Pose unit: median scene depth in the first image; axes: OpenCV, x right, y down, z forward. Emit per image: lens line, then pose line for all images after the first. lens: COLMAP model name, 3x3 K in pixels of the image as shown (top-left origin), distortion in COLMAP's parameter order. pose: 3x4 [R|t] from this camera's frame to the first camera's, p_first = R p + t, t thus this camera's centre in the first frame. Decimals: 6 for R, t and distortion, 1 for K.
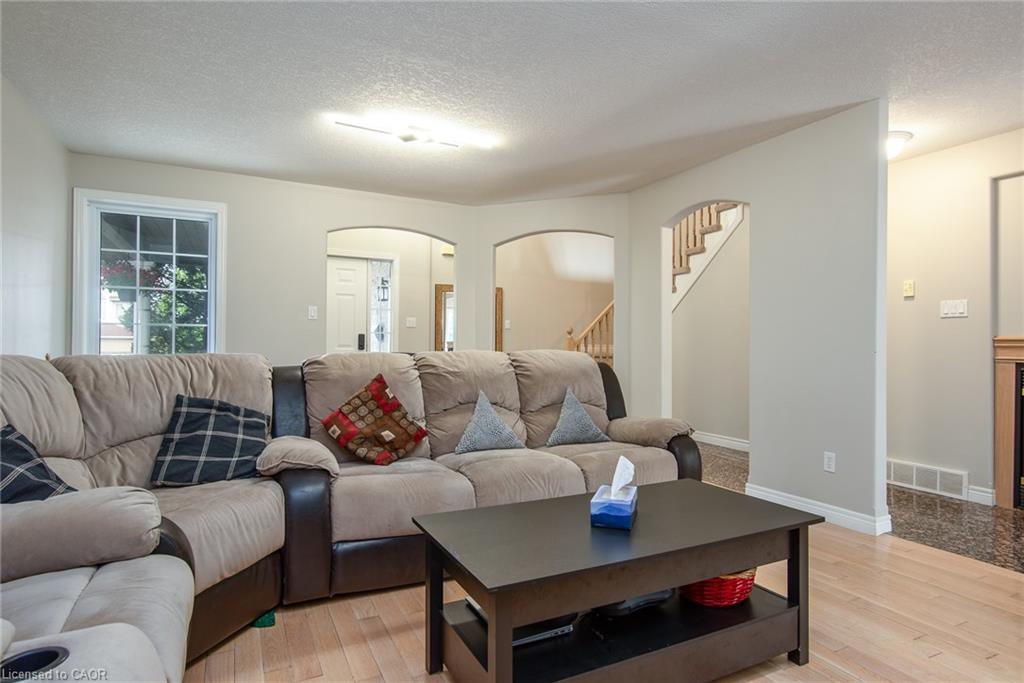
lens RADIAL K [[560.9, 0, 511.7], [0, 560.9, 343.5], [0, 0, 1]] dist [0.005473, -0.001003]
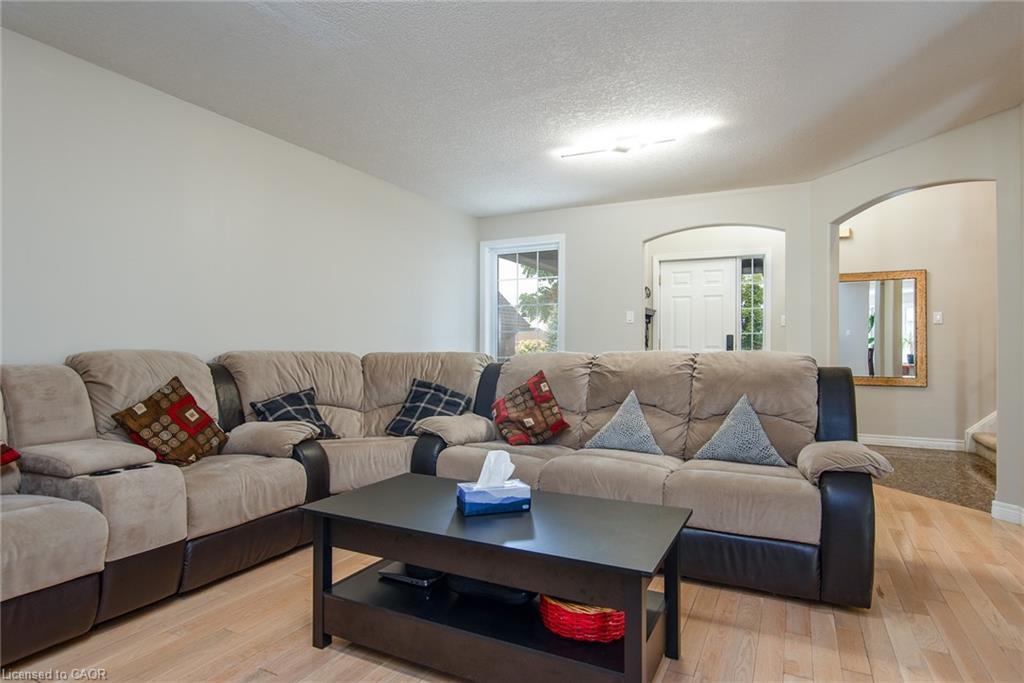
lens RADIAL K [[560.9, 0, 506.8], [0, 560.9, 342.6], [0, 0, 1]] dist [0.005473, -0.001003]
pose [[0.578024, -0.009716, -0.815962, 0.672270], [0.005725, 0.999953, -0.007852, 0.005372], [0.815999, -0.000132, 0.578053, 0.262103]]
